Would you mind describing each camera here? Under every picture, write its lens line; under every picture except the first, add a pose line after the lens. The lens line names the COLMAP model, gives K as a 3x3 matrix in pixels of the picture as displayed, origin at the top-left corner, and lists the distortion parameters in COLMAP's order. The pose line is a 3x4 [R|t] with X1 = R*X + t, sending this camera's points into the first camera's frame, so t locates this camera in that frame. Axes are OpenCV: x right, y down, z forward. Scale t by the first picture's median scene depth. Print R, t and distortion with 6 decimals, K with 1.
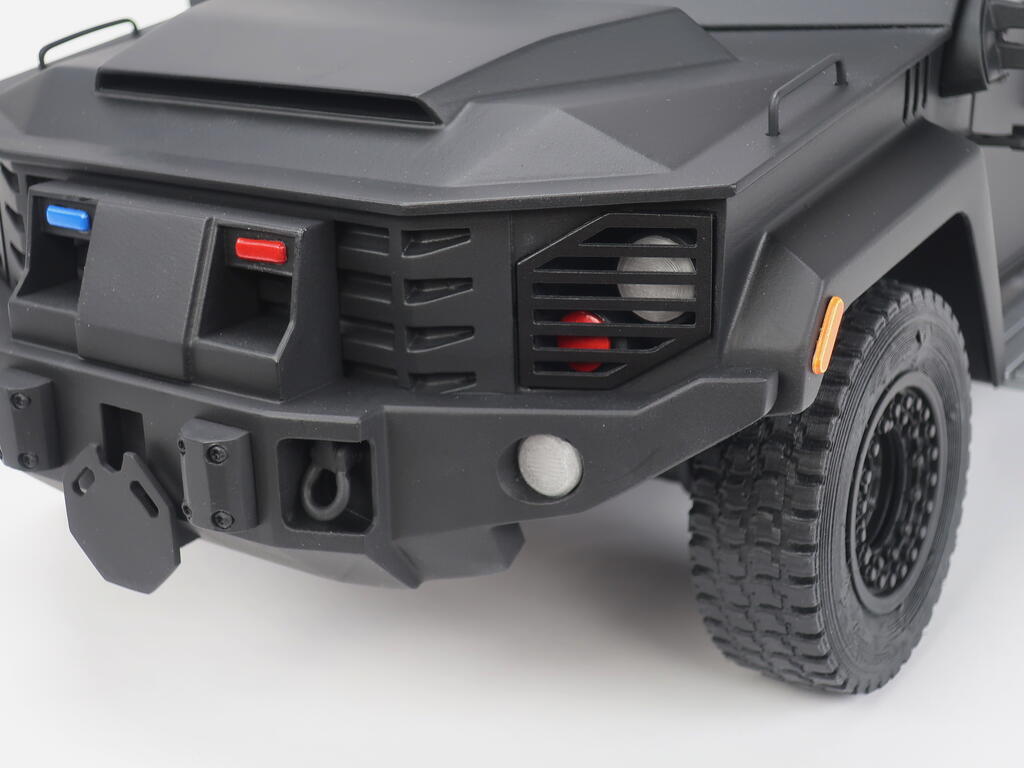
lens RADIAL K [[1571.4, 0, 507.5], [0, 1571.4, 383.8], [0, 0, 1]] dist [0.000651, 0.000000]
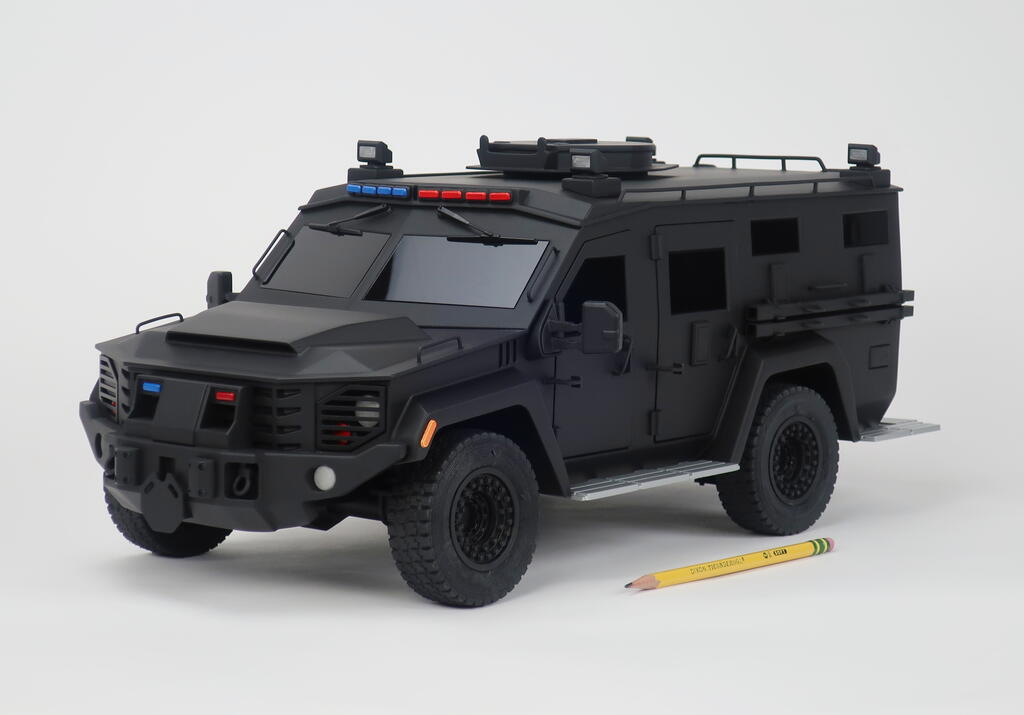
lens RADIAL K [[2708.2, 0, 509.3], [0, 2708.2, 356.6], [0, 0, 1]] dist [0.002995, 0.000000]
pose [[0.995184, 0.042585, -0.088287, 0.720128], [-0.061743, 0.971891, -0.227193, 0.857529], [0.076130, 0.231550, 0.969840, -3.410933]]
